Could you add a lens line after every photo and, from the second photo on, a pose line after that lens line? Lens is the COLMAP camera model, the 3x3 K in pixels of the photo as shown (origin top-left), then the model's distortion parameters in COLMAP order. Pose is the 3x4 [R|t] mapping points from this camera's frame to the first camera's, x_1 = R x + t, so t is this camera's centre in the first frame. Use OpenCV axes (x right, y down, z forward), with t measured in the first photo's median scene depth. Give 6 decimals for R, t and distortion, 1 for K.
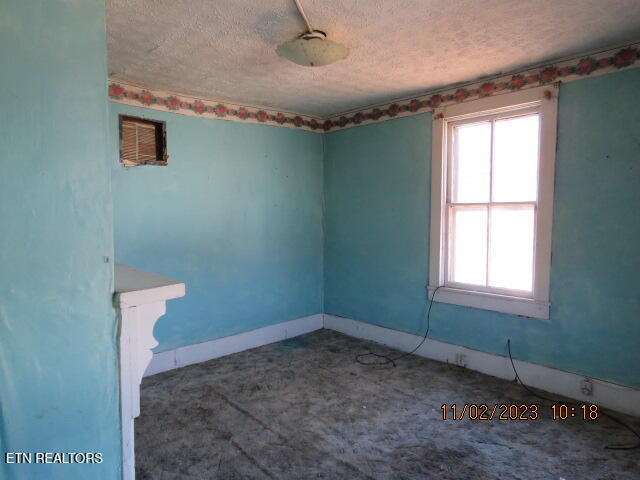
lens RADIAL K [[406.0, 0, 320.0], [0, 406.0, 240.0], [0, 0, 1]] dist [-0.014581, 0.004462]
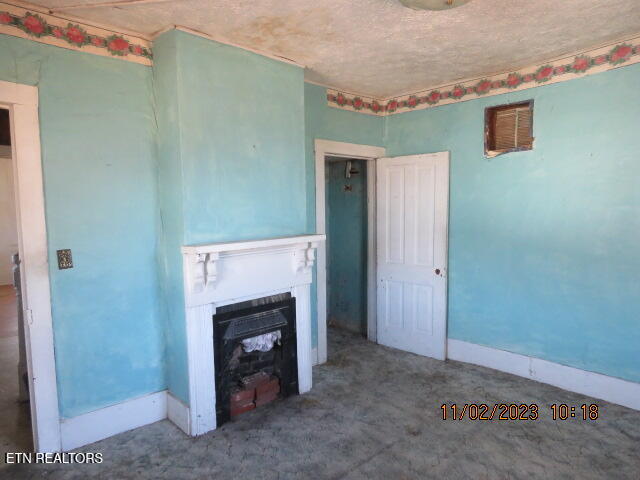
lens RADIAL K [[406.0, 0, 320.0], [0, 406.0, 240.0], [0, 0, 1]] dist [-0.014581, 0.004462]
pose [[-0.013985, 0.088697, -0.995960, 0.576012], [-0.045602, 0.994965, 0.089249, -0.049109], [0.998862, 0.046666, -0.009870, 0.611668]]
